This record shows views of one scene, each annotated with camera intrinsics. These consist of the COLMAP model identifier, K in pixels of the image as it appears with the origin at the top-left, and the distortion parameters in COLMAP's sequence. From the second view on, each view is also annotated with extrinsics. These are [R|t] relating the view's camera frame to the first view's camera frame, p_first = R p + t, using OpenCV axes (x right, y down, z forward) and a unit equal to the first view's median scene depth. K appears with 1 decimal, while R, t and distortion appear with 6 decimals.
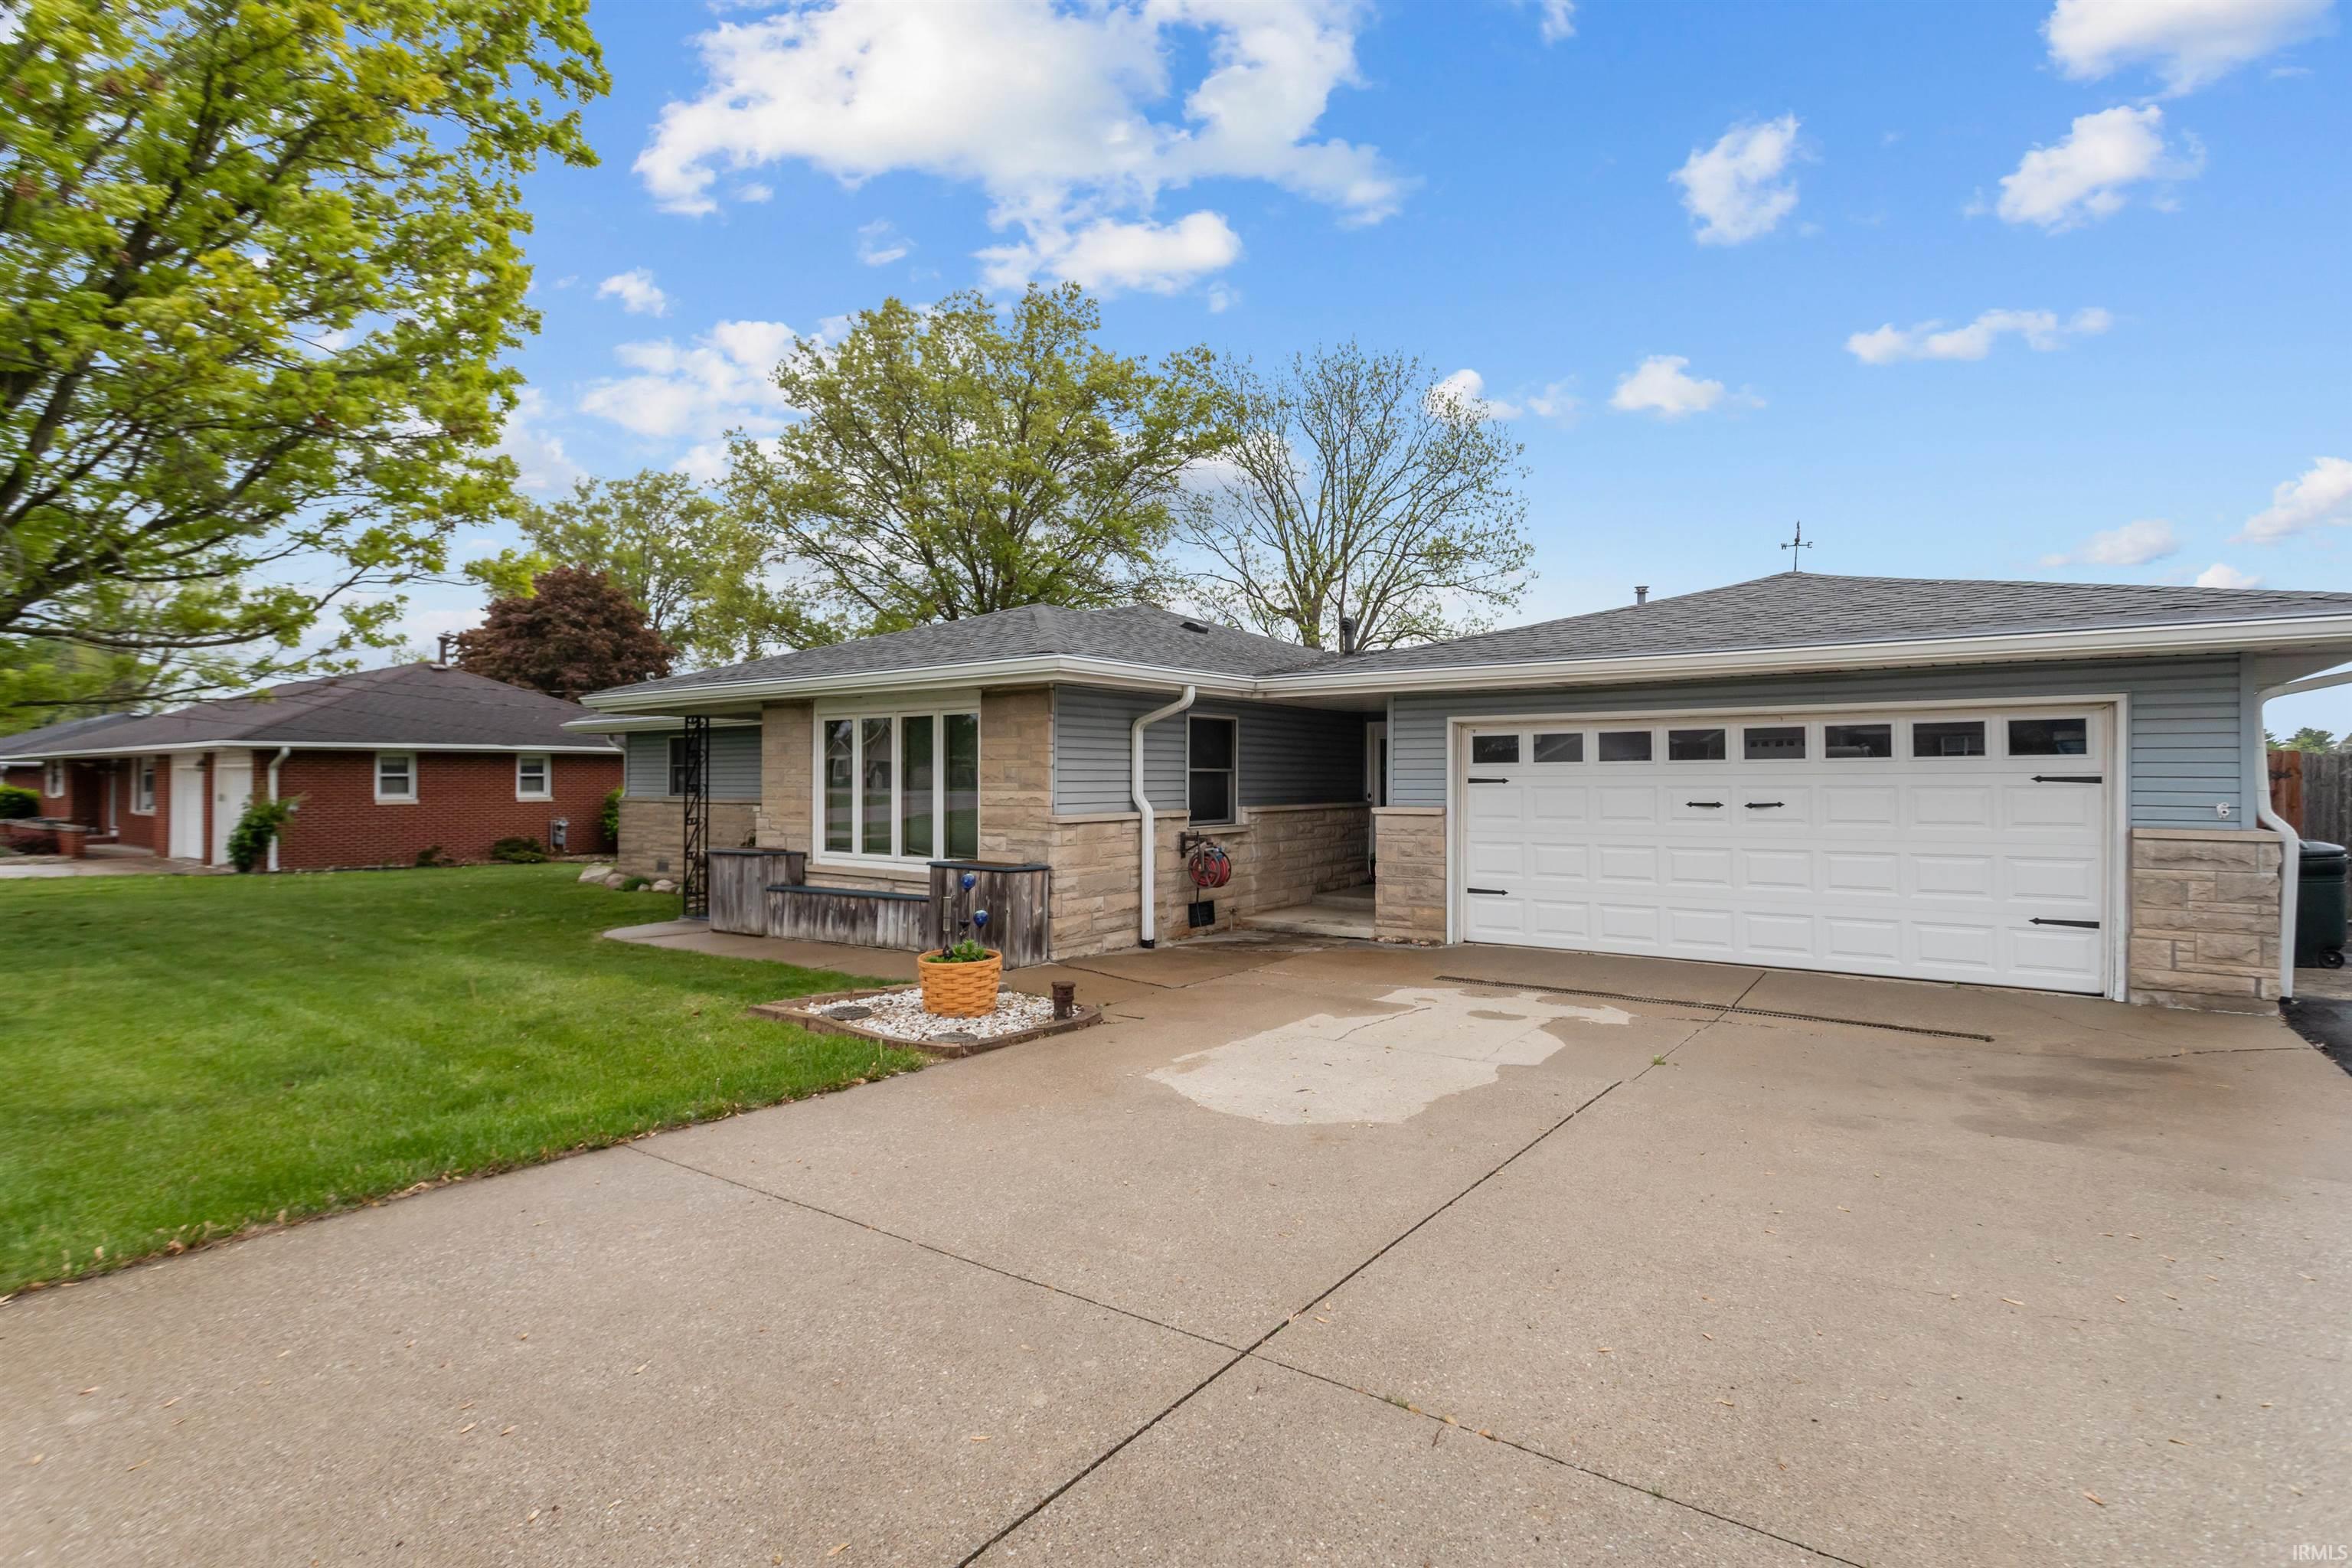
lens RADIAL K [[1114.6, 0, 1174.5], [0, 1114.6, 777.3], [0, 0, 1]] dist [-0.001350, 0.001943]
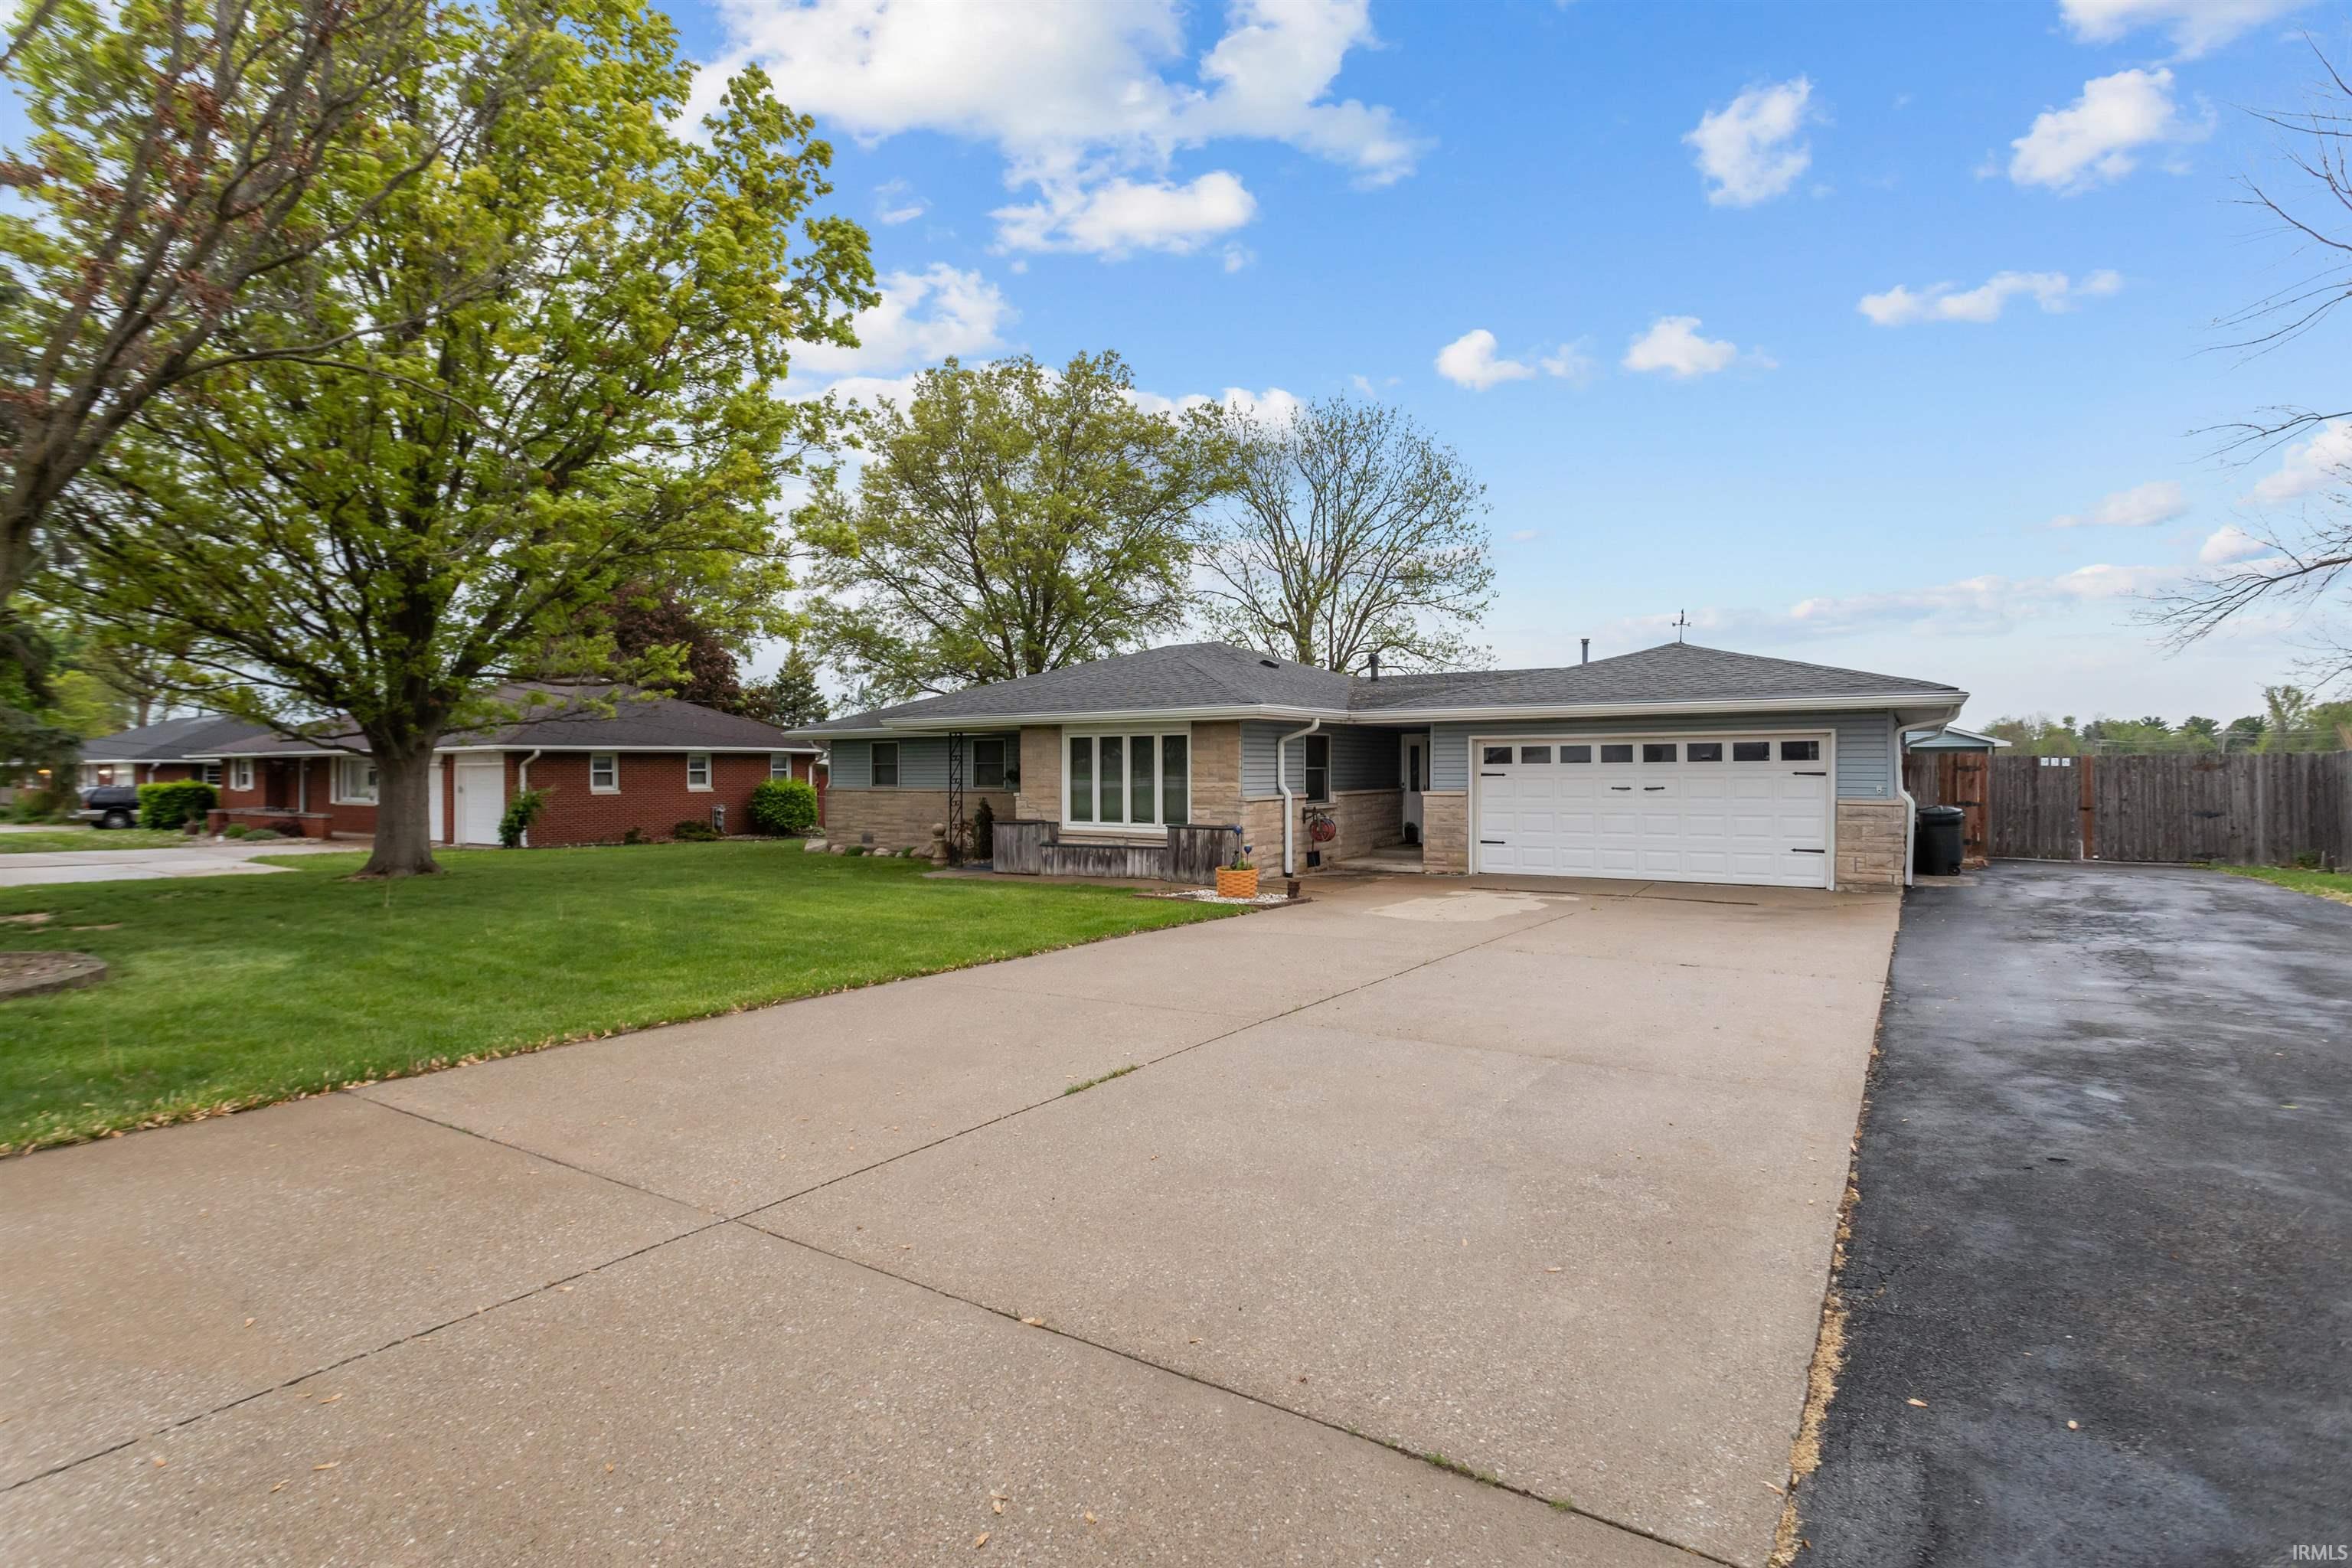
lens RADIAL K [[1114.6, 0, 1176.9], [0, 1114.6, 771.6], [0, 0, 1]] dist [-0.001350, 0.001943]
pose [[0.998954, -0.003600, 0.045575, -0.231143], [0.003393, 0.999984, 0.004614, -0.009514], [-0.045591, -0.004455, 0.998950, -0.551924]]
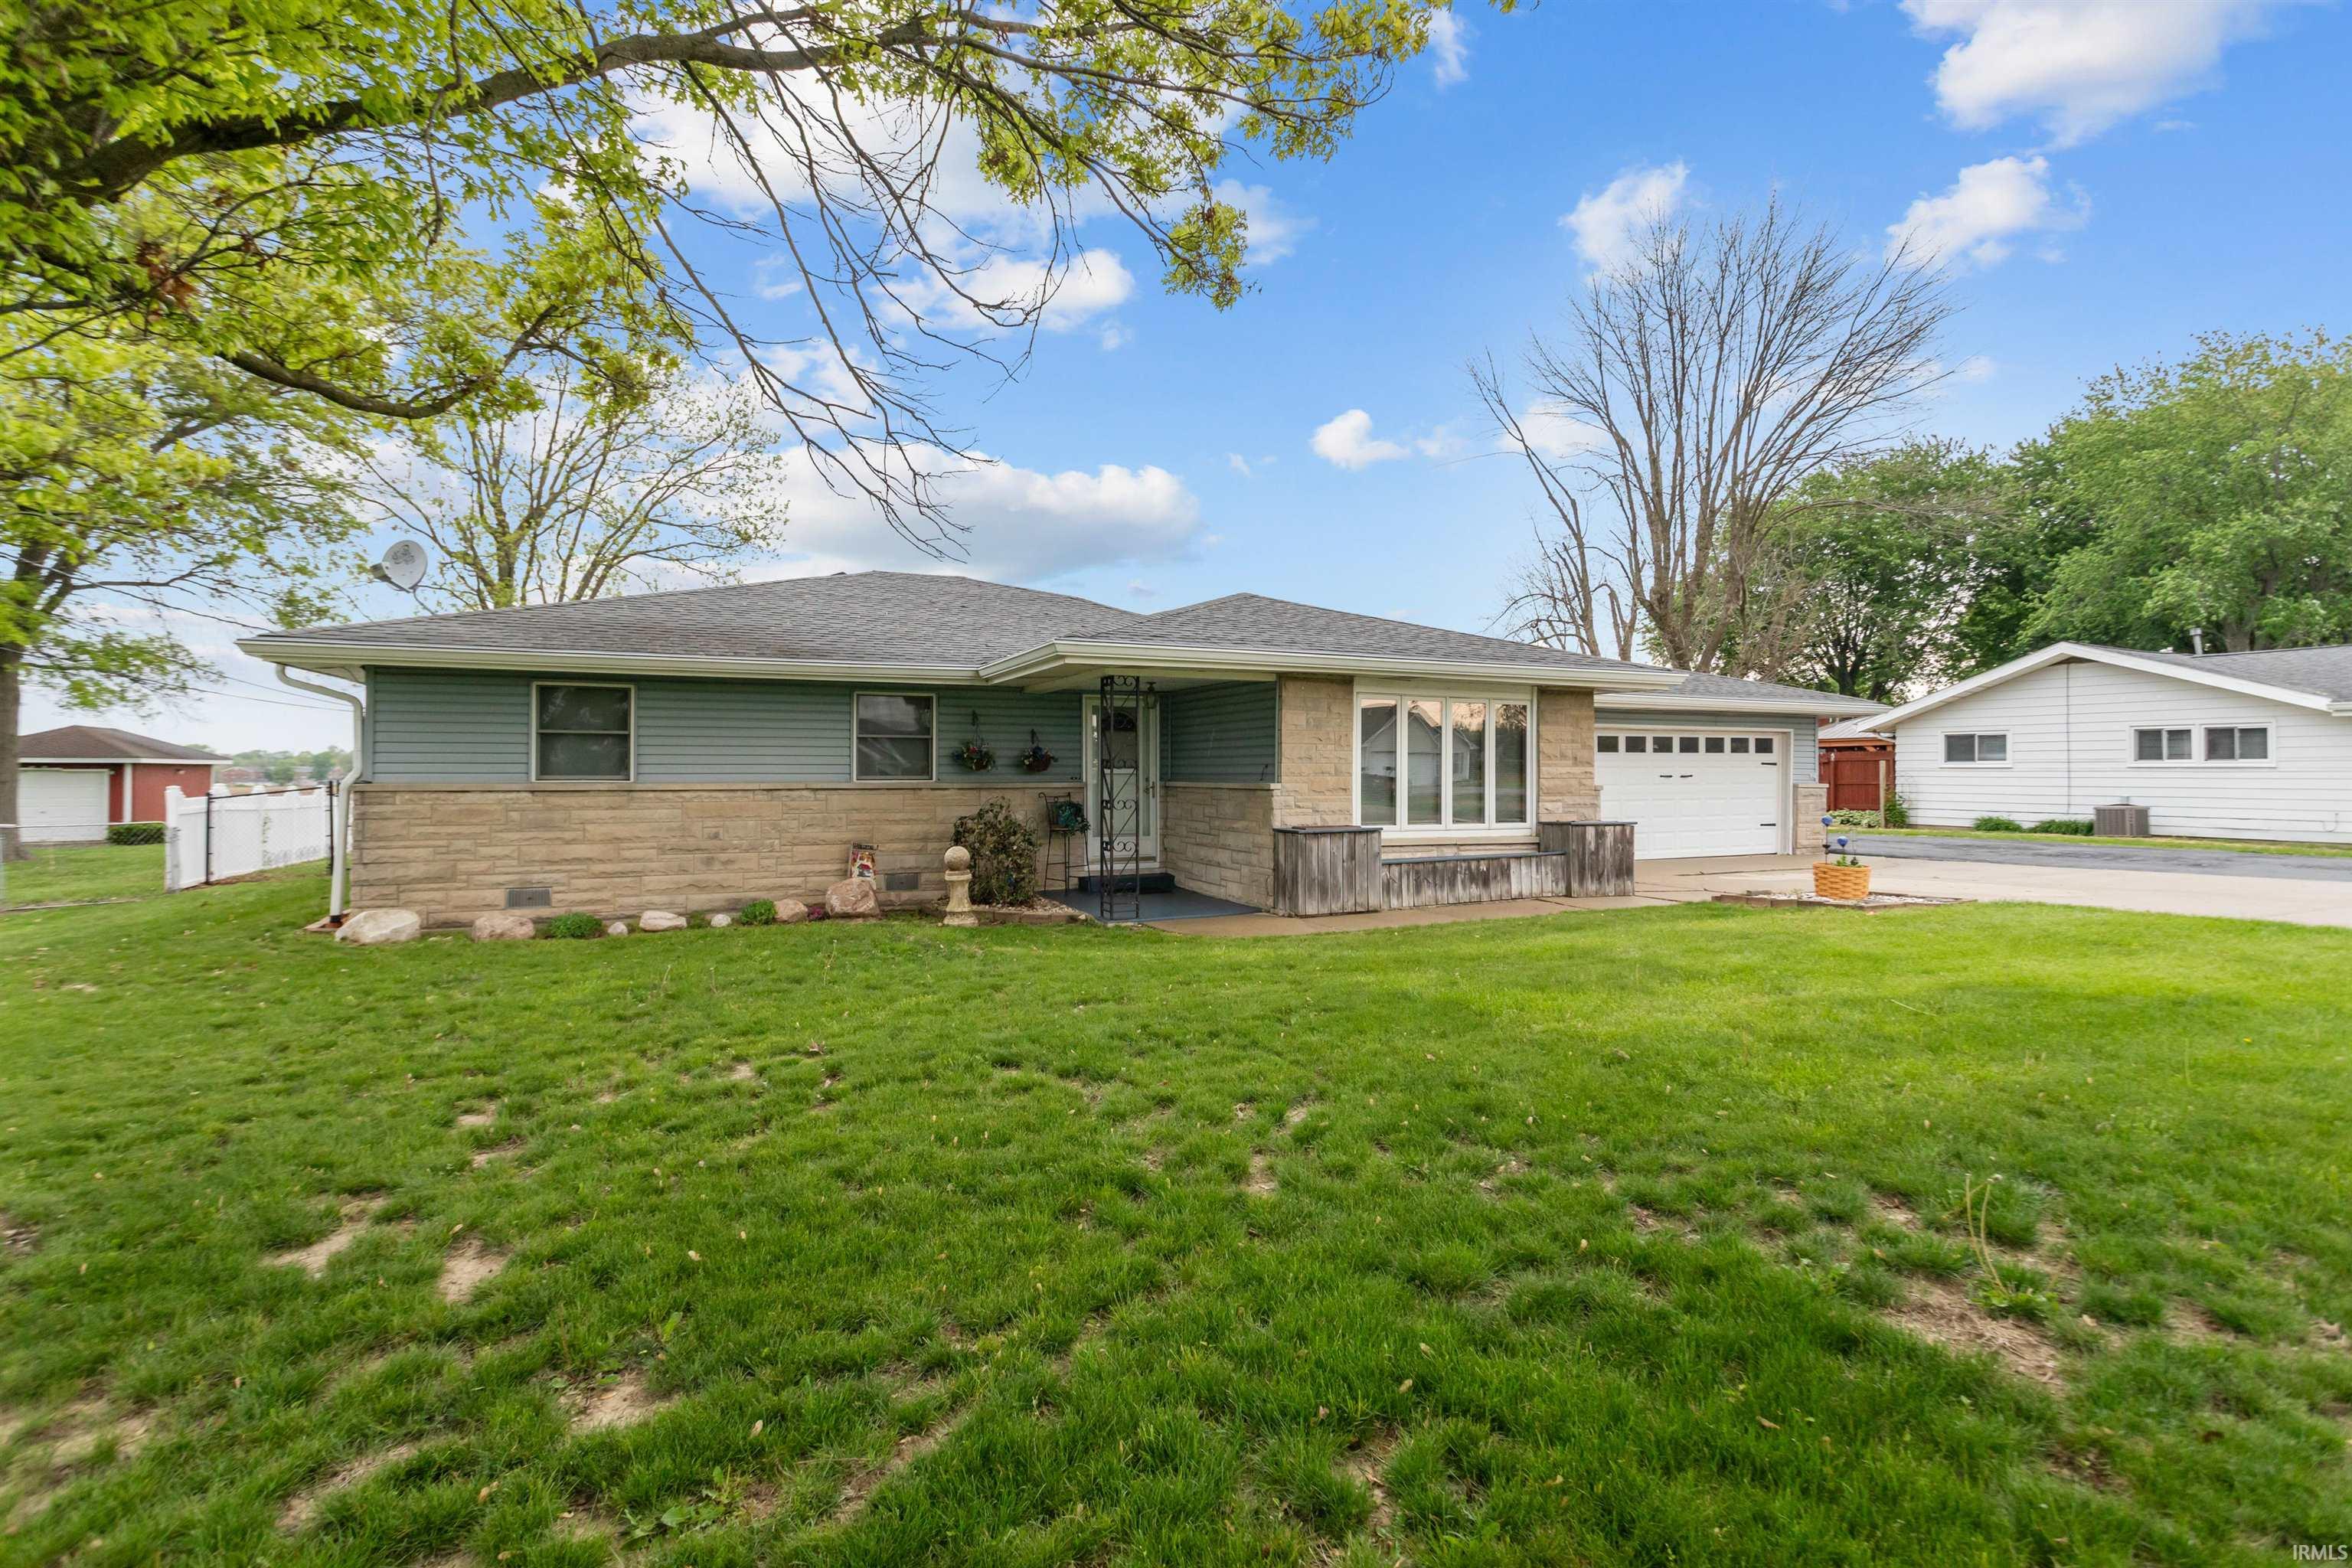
lens RADIAL K [[1114.6, 0, 1185.6], [0, 1114.6, 776.7], [0, 0, 1]] dist [-0.001350, 0.001943]
pose [[0.490153, 0.000427, 0.871636, -1.255075], [-0.003770, 0.999992, 0.001630, 0.019911], [-0.871628, -0.004085, 0.490151, 0.626276]]
